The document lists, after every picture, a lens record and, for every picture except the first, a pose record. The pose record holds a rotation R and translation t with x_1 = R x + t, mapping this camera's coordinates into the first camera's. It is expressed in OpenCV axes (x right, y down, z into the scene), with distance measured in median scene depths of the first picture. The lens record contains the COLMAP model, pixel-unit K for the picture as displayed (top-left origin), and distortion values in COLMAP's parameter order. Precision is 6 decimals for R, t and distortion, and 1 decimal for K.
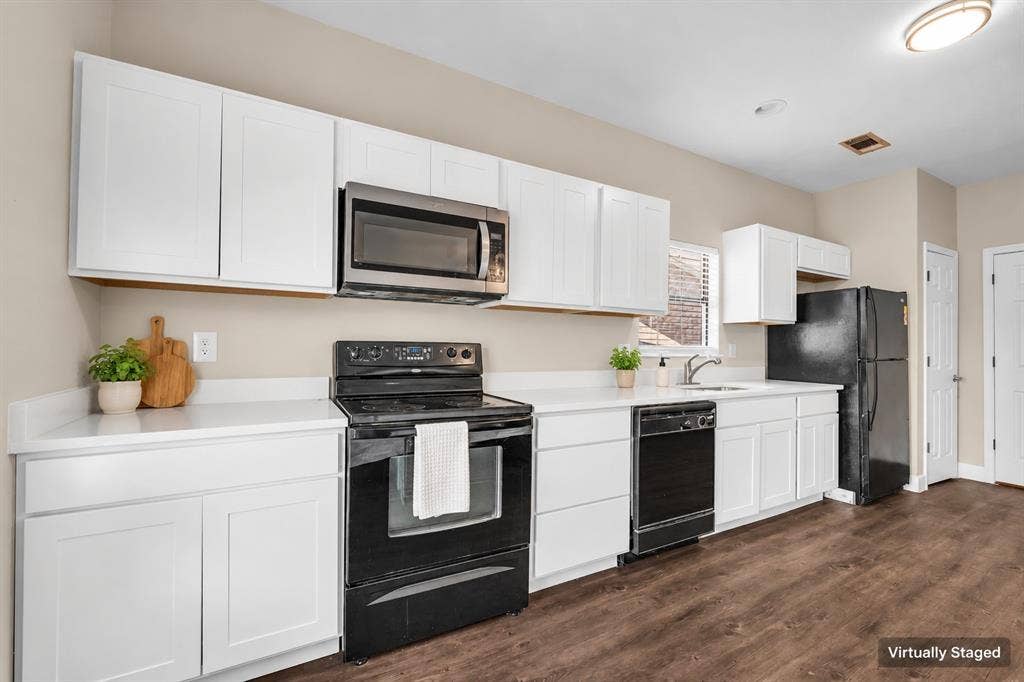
lens RADIAL K [[426.8, 0, 509.9], [0, 426.8, 339.8], [0, 0, 1]] dist [-0.000472, -0.000167]
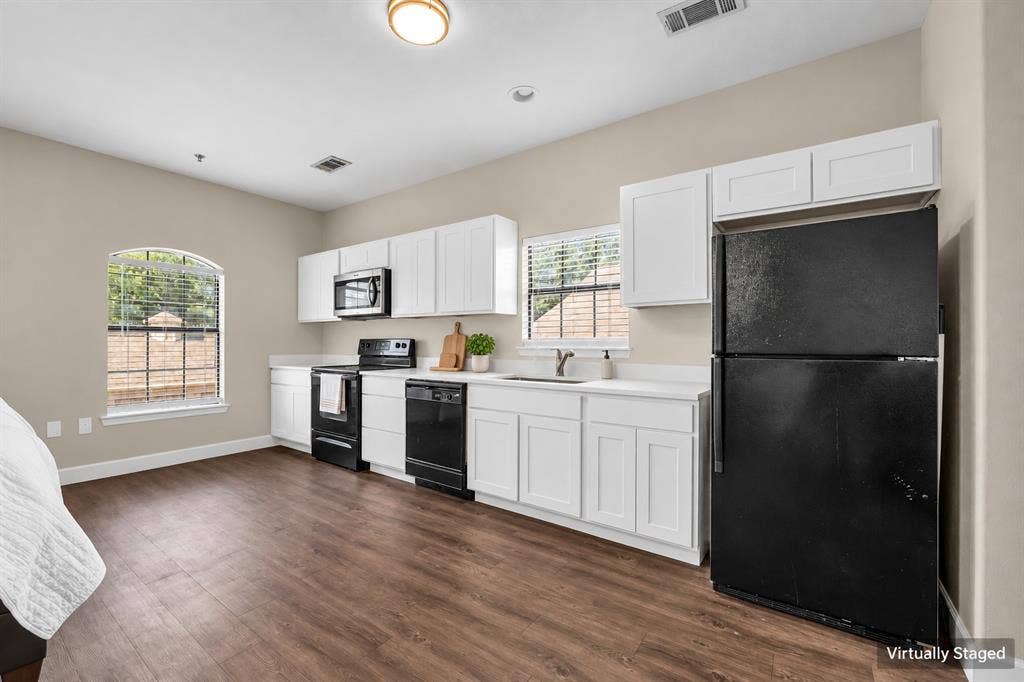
lens RADIAL K [[426.8, 0, 508.3], [0, 426.8, 346.1], [0, 0, 1]] dist [-0.000472, -0.000167]
pose [[0.409447, -0.009195, -0.912287, 1.654314], [0.017329, 0.999847, -0.002300, 0.046416], [0.912169, -0.014868, 0.409544, 0.638753]]
